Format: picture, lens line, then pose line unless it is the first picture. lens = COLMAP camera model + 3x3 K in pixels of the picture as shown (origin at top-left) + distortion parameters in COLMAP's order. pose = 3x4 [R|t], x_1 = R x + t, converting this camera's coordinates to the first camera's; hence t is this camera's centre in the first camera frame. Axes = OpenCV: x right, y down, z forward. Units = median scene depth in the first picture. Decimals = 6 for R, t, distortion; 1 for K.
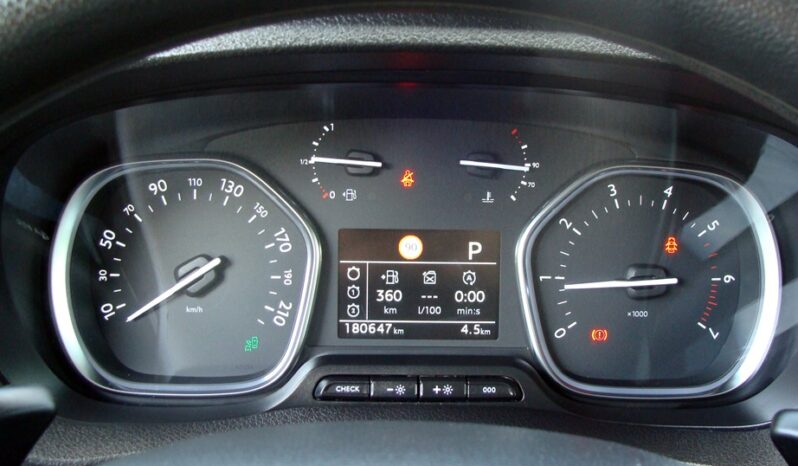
lens RADIAL K [[906.3, 0, 372.2], [0, 906.3, 233.0], [0, 0, 1]] dist [-0.185090, 0.202287]
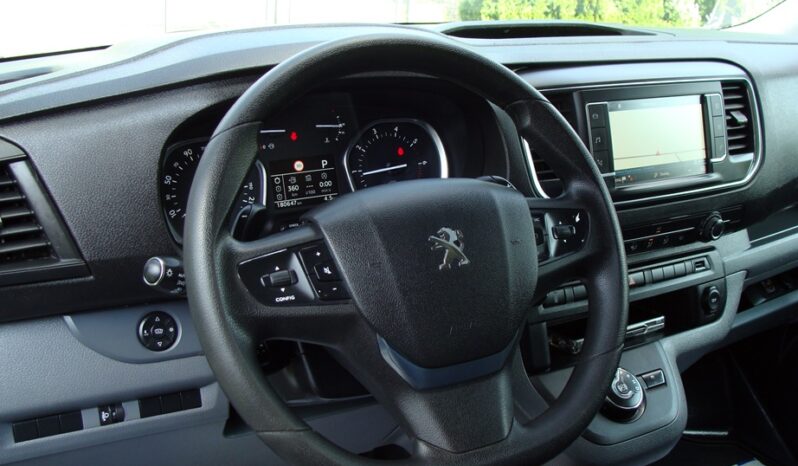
lens RADIAL K [[906.3, 0, 372.2], [0, 906.3, 233.0], [0, 0, 1]] dist [-0.185090, 0.202287]
pose [[0.886543, -0.155495, 0.435733, -0.809105], [0.147413, 0.987679, 0.052535, 0.090069], [-0.438533, 0.017658, 0.898541, -1.116288]]
